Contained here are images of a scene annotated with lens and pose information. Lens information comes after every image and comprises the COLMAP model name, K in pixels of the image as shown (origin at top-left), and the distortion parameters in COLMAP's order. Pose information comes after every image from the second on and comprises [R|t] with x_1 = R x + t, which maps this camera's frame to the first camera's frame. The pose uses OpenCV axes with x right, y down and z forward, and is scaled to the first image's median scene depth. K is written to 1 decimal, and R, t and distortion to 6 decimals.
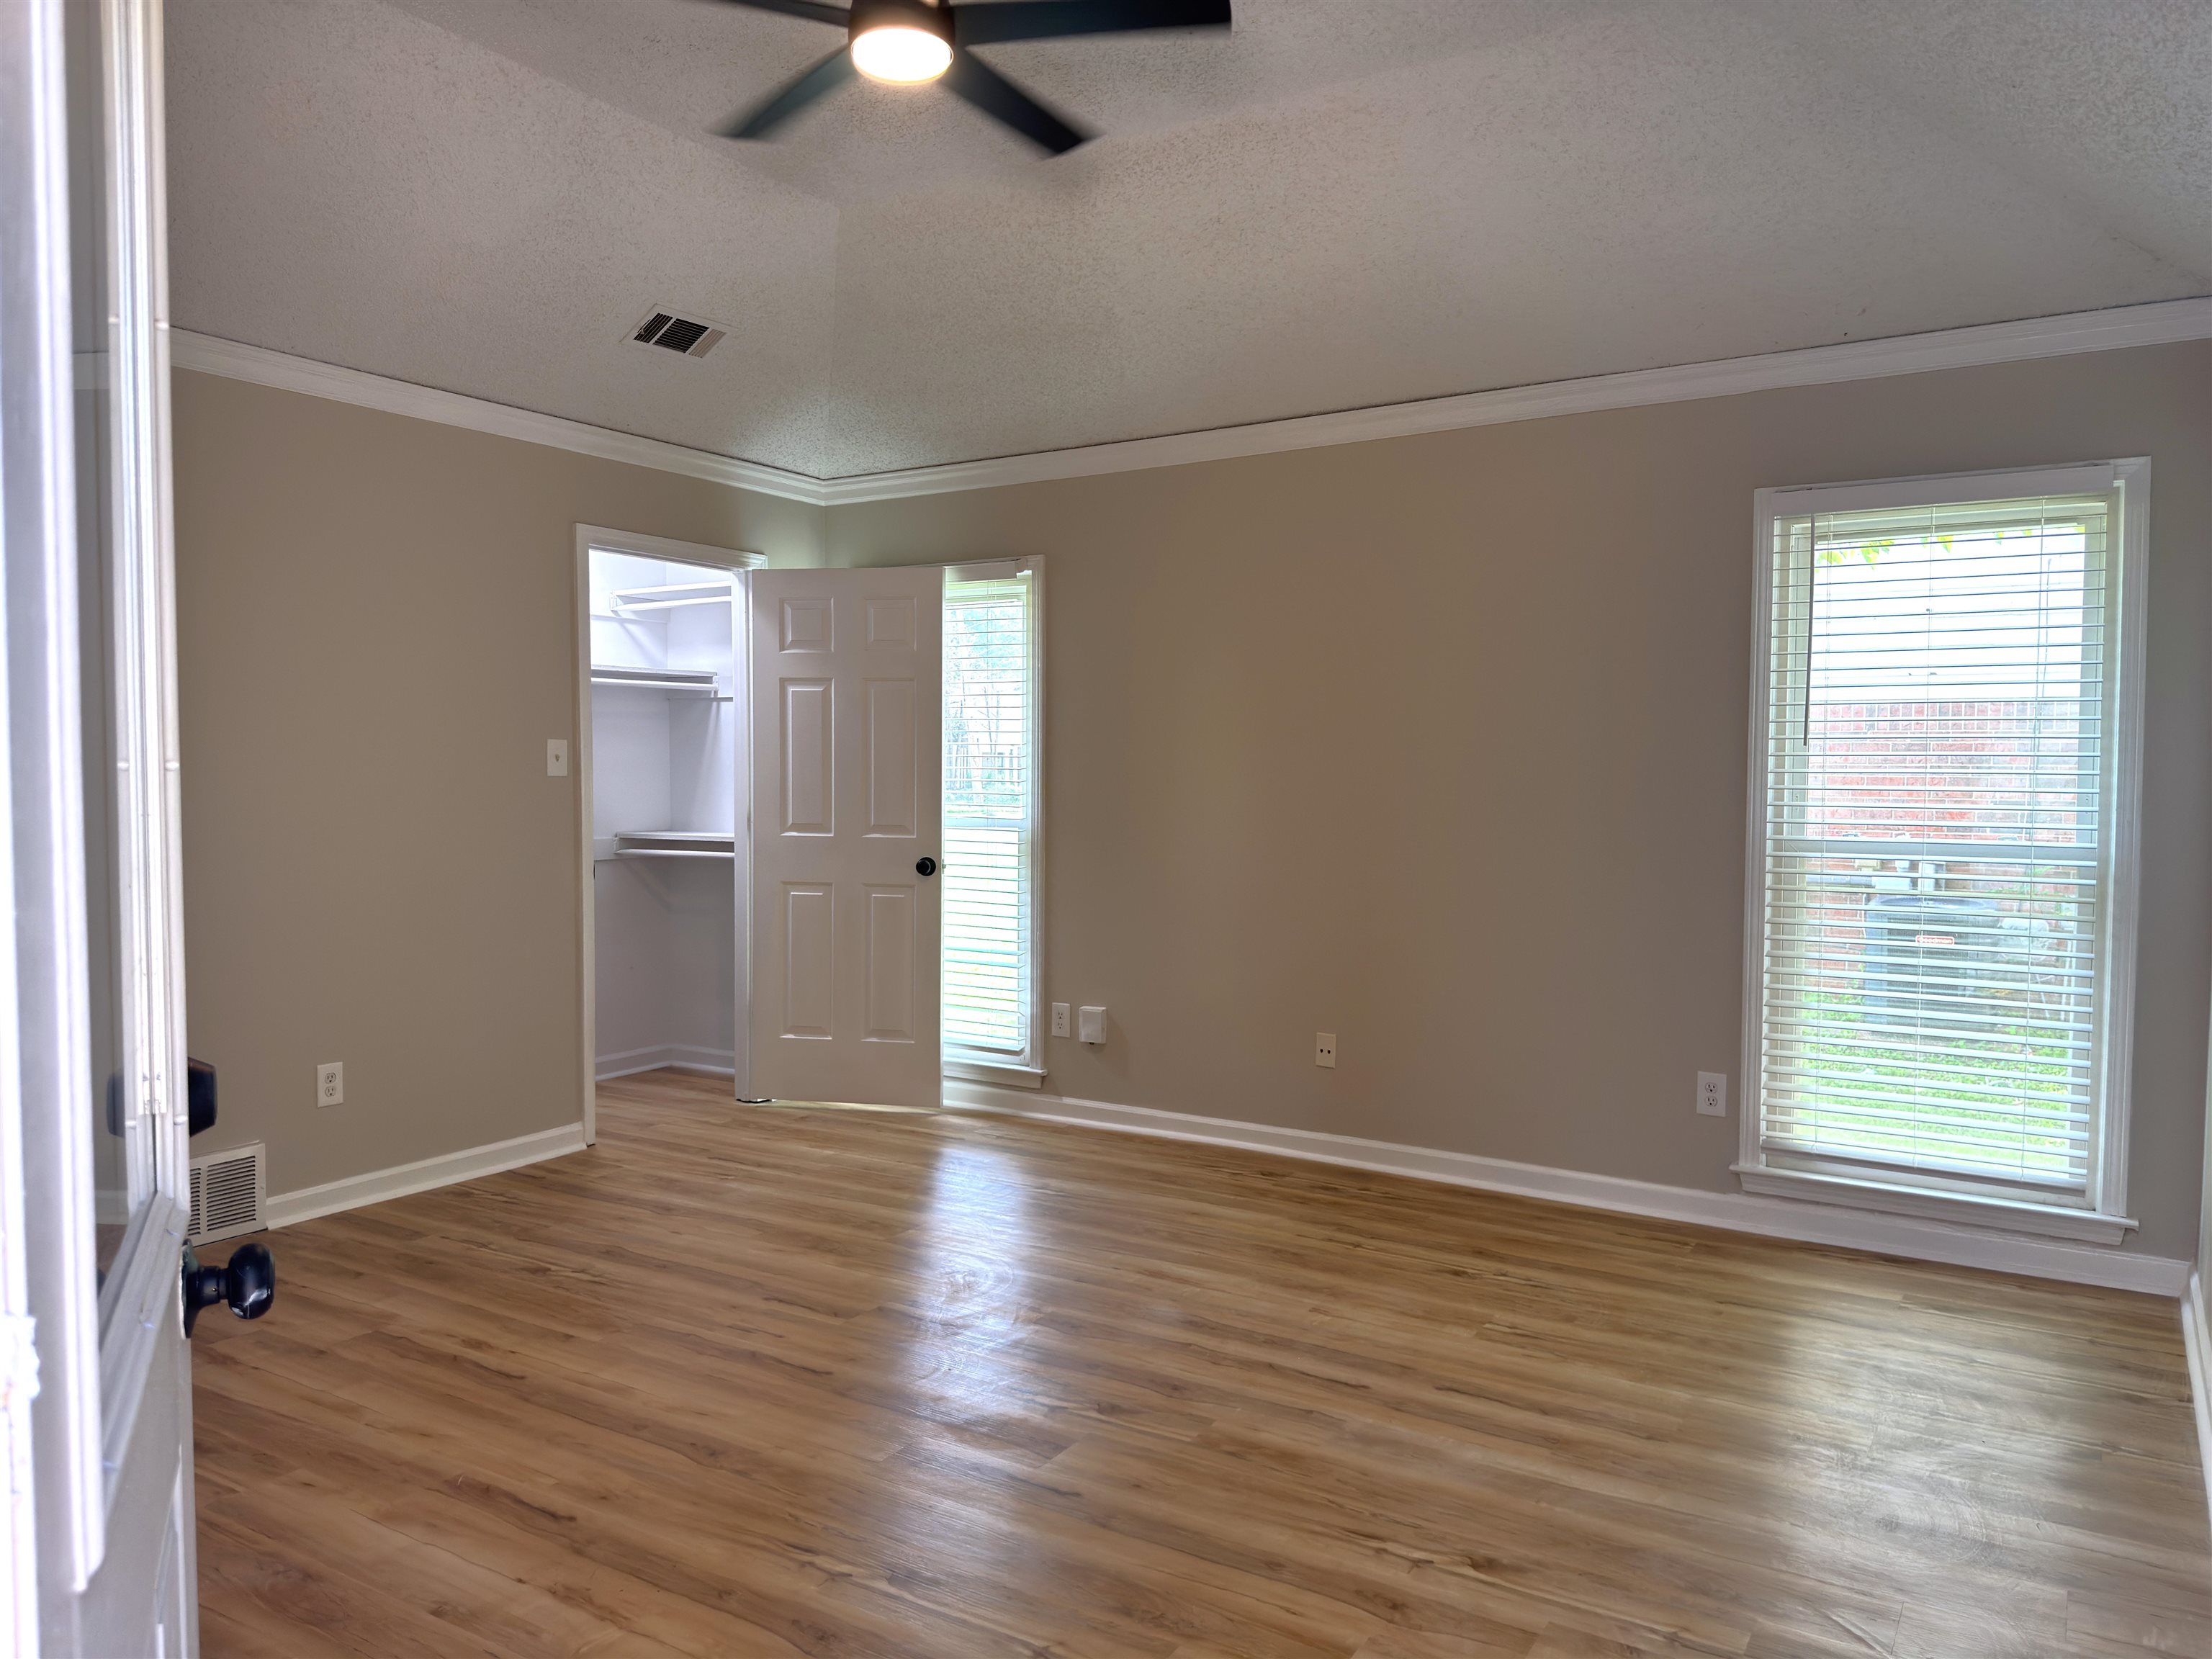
lens RADIAL K [[1590.4, 0, 1106.0], [0, 1590.4, 829.5], [0, 0, 1]] dist [-0.024699, -0.002529]
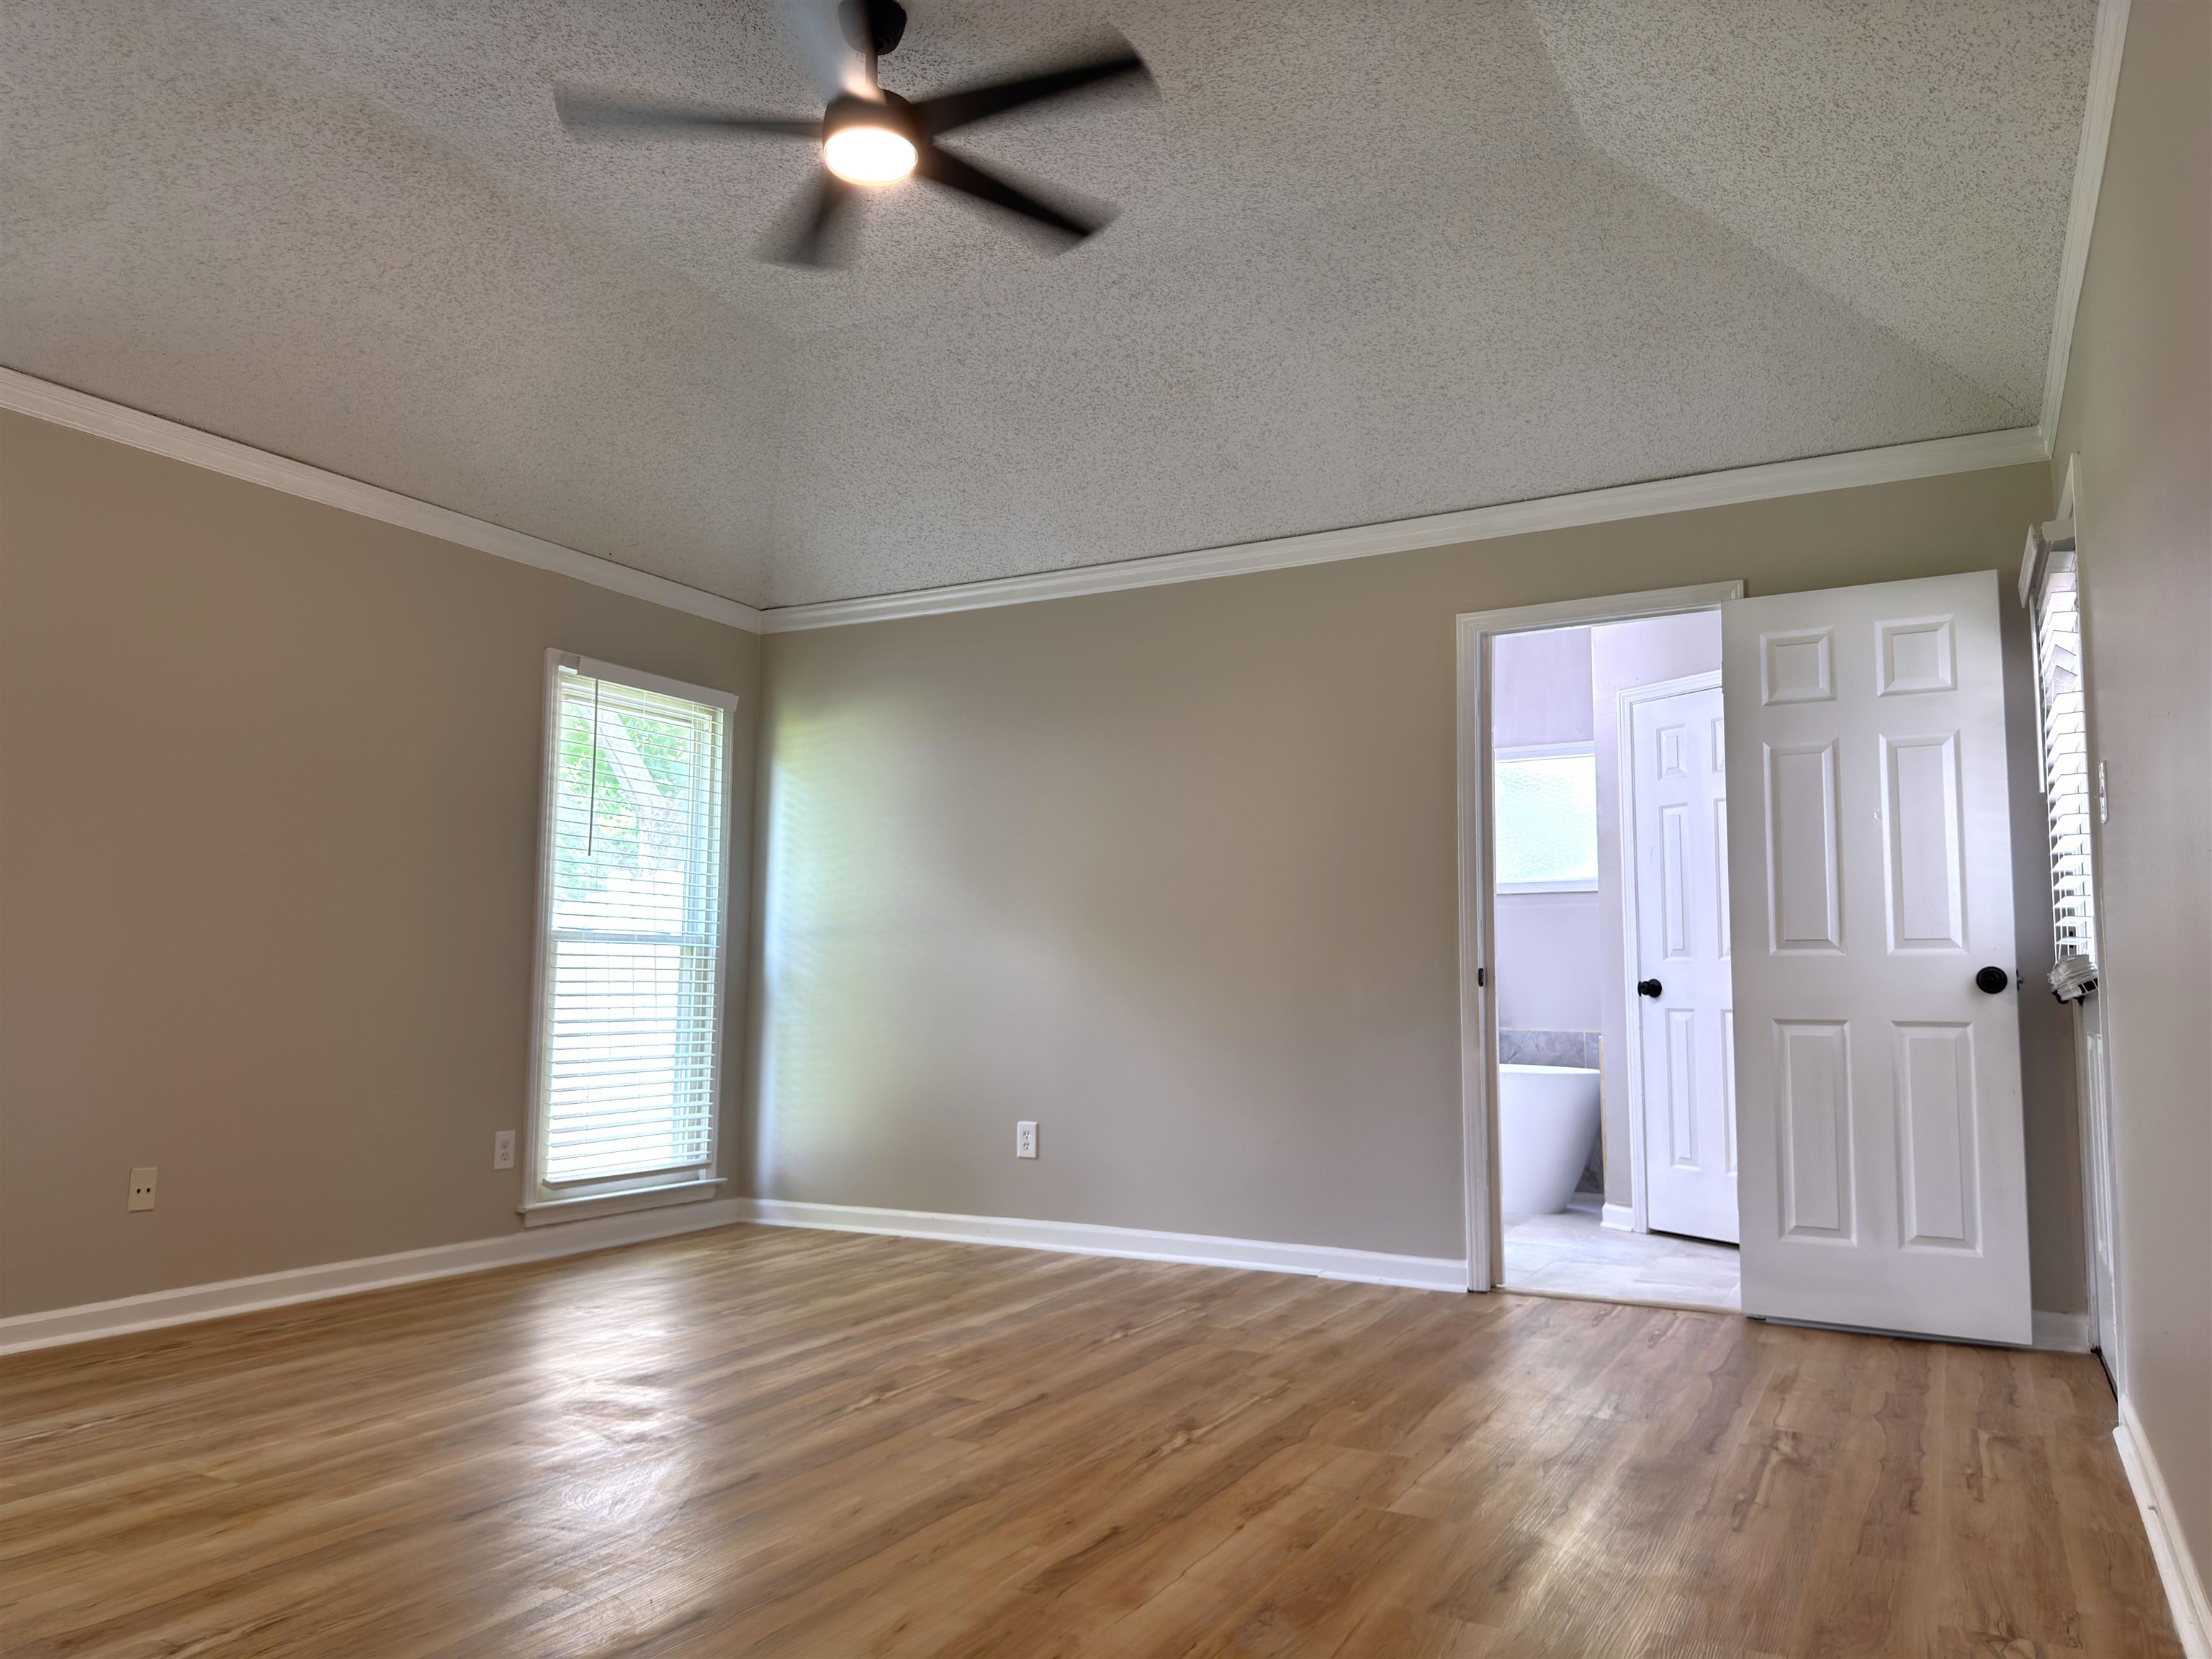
lens RADIAL K [[1552.5, 0, 1106.0], [0, 1552.5, 829.5], [0, 0, 1]] dist [0.058005, -0.069354]
pose [[-0.048730, 0.084974, 0.995191, -0.961123], [0.033210, 0.995961, -0.083414, 0.051384], [-0.998260, 0.028985, -0.051356, 0.729003]]
